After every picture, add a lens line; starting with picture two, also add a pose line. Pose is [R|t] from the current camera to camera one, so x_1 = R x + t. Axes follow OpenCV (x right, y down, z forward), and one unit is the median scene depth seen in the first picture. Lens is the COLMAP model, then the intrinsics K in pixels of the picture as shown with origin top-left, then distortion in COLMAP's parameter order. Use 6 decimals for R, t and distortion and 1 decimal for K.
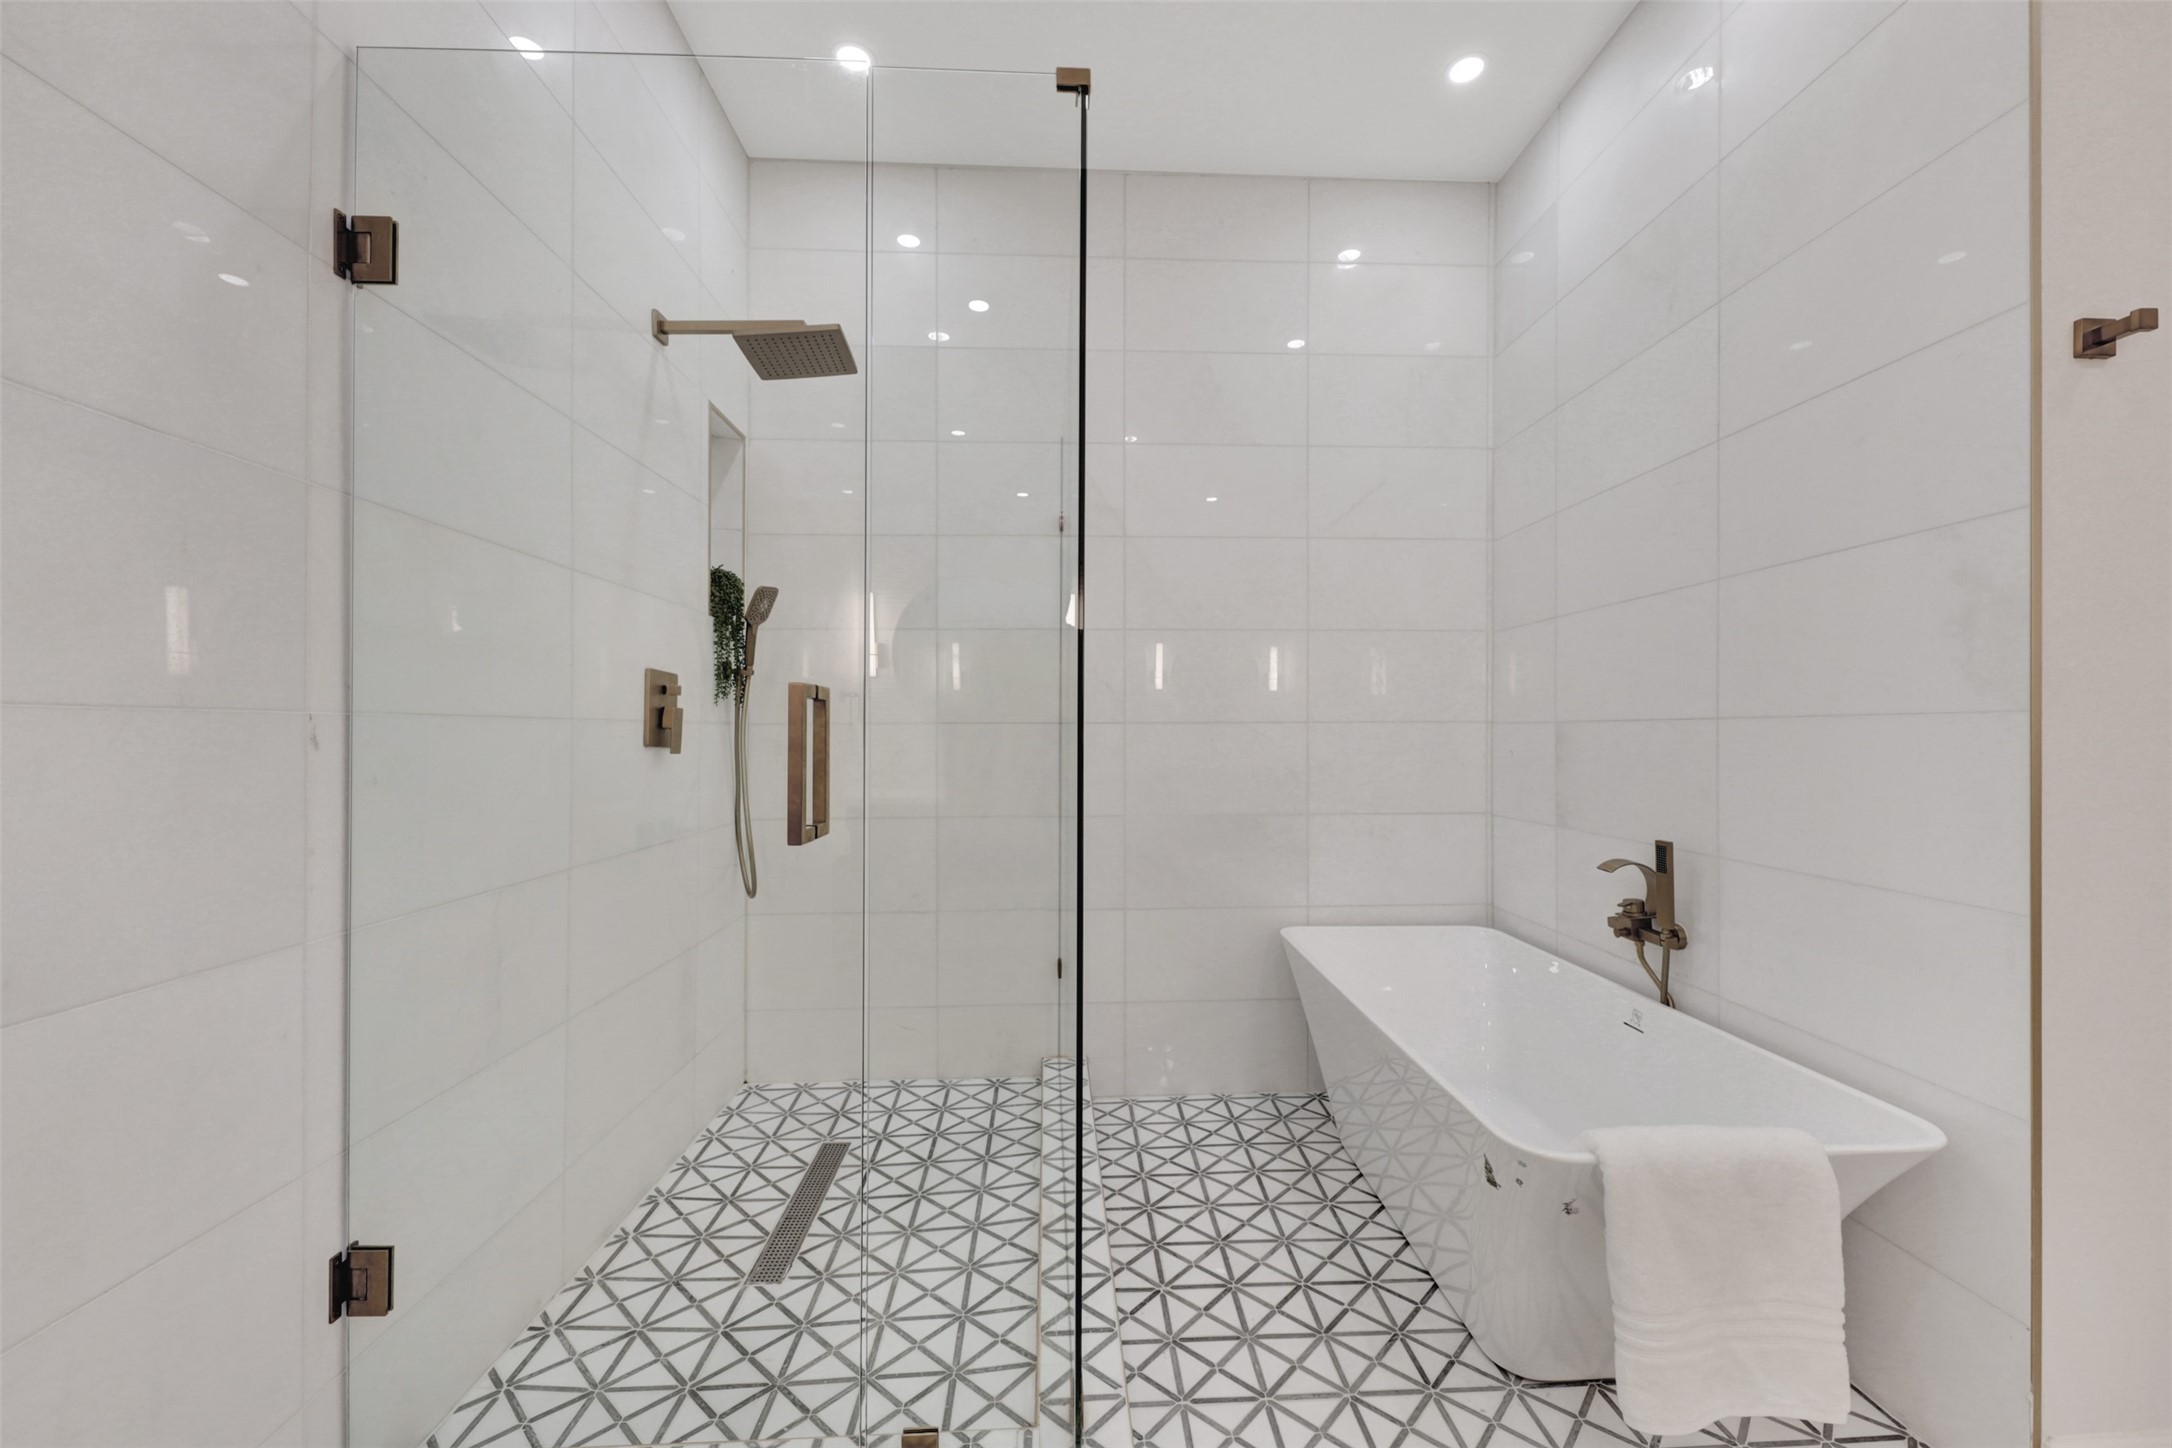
lens RADIAL K [[856.0, 0, 1099.4], [0, 856.0, 717.1], [0, 0, 1]] dist [0.010641, -0.006023]
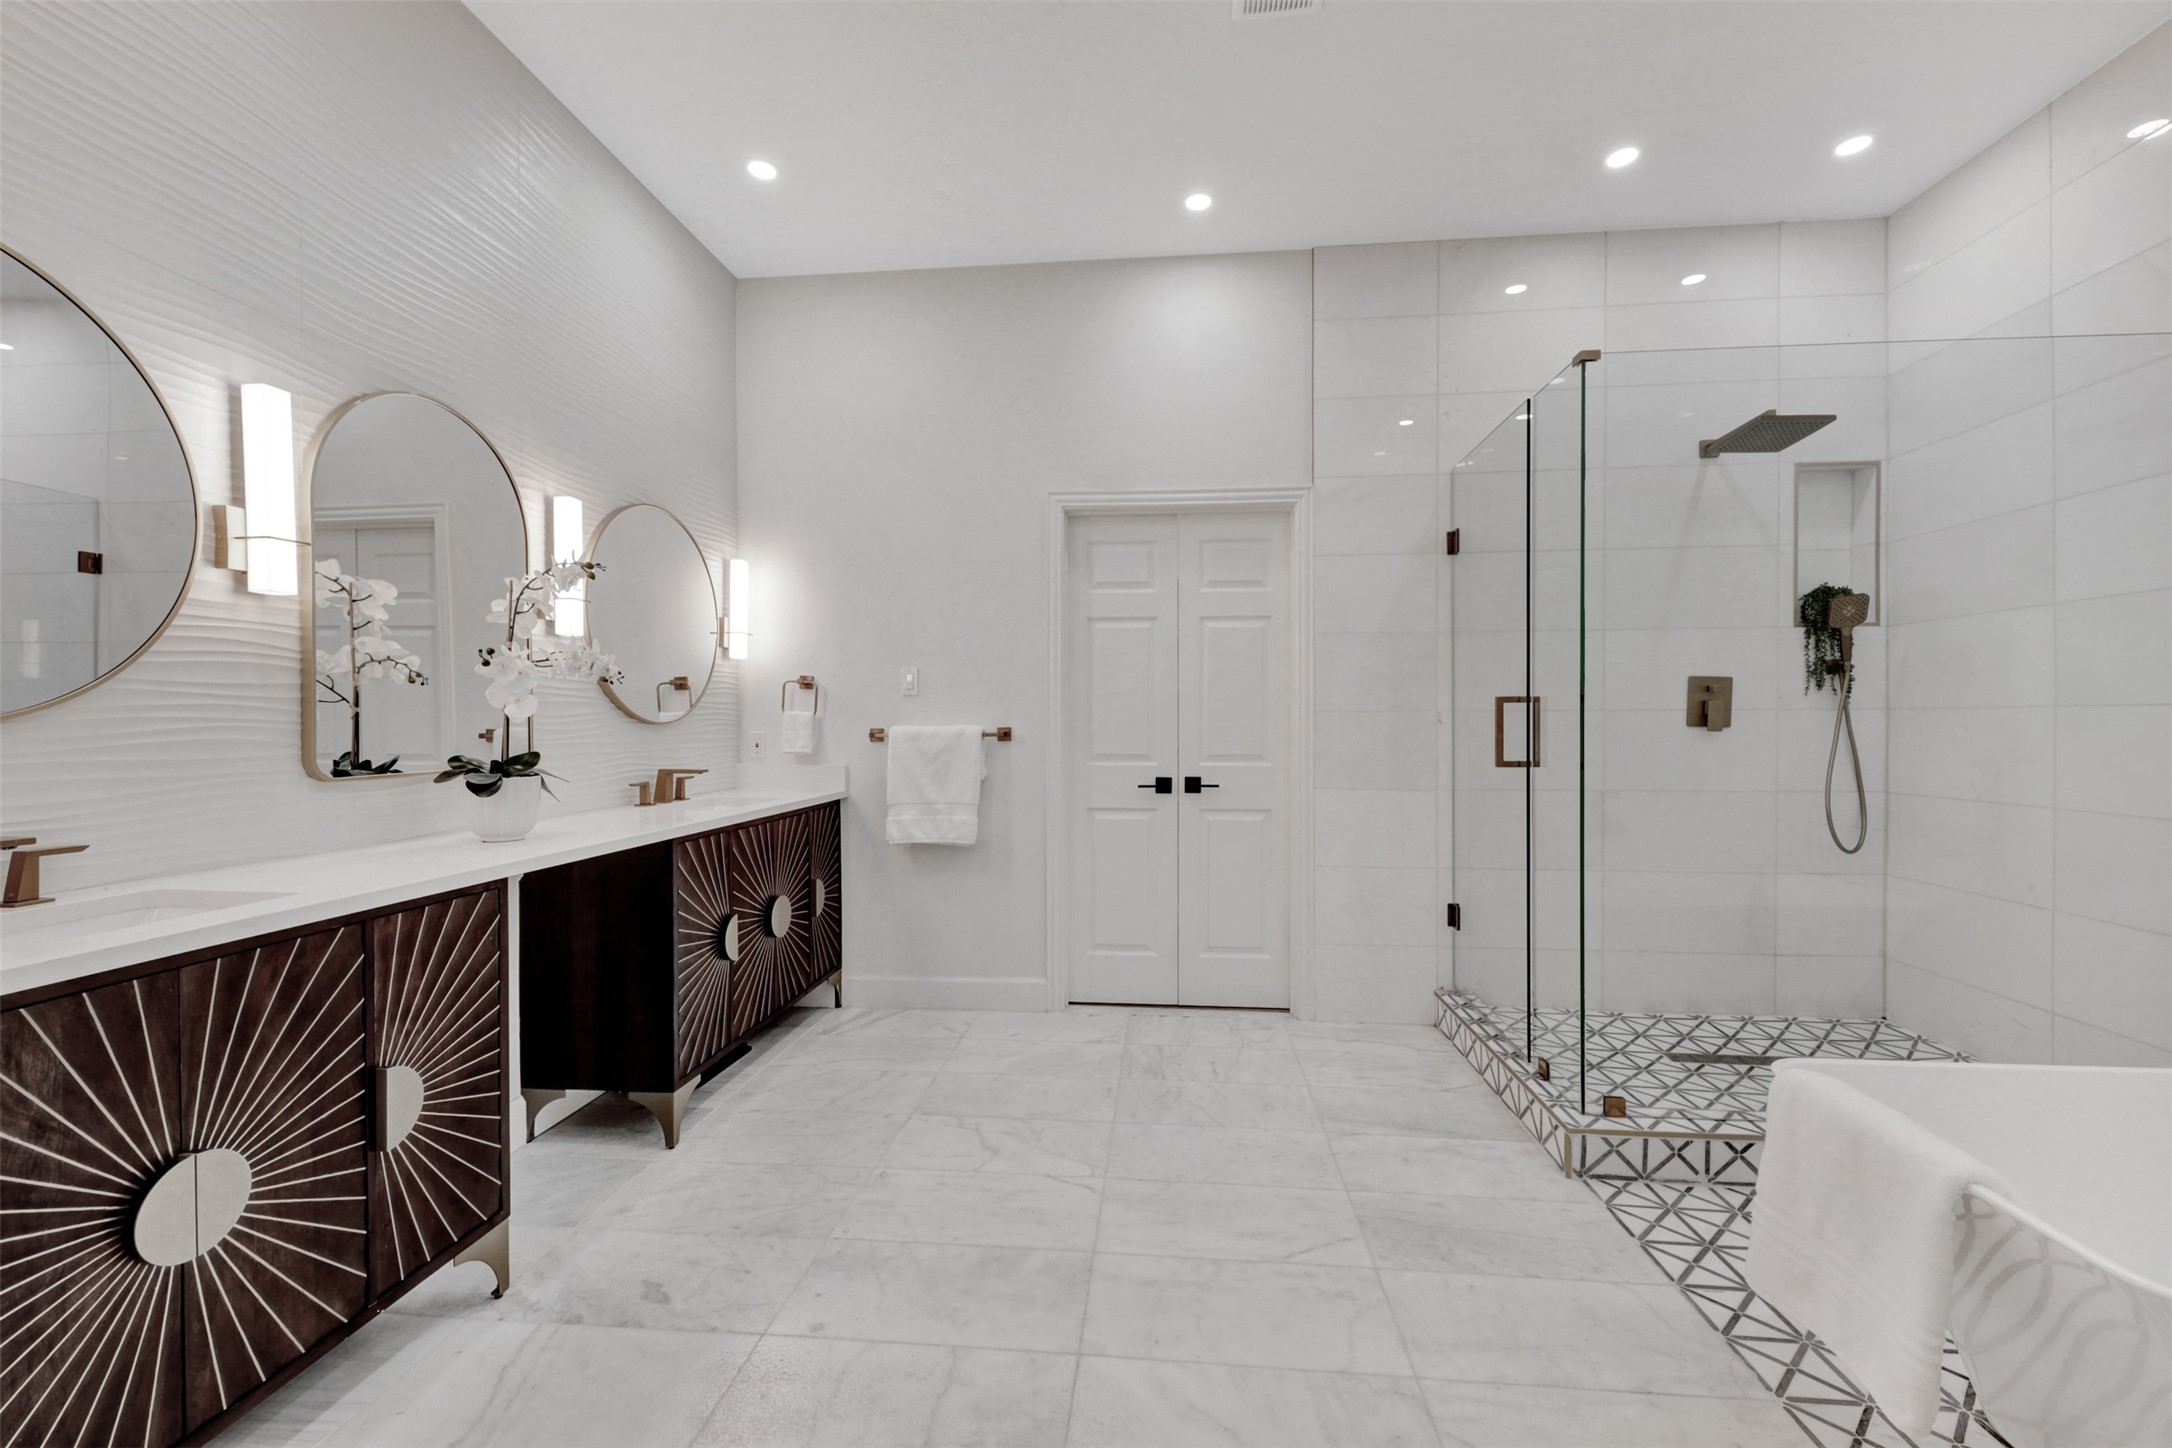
lens RADIAL K [[863.5, 0, 1101.3], [0, 863.5, 727.8], [0, 0, 1]] dist [0.021003, -0.008470]
pose [[-0.138422, 0.007558, -0.990345, 1.249965], [0.016687, 0.999847, 0.005298, 0.011397], [0.990233, -0.015792, -0.138527, 0.165979]]
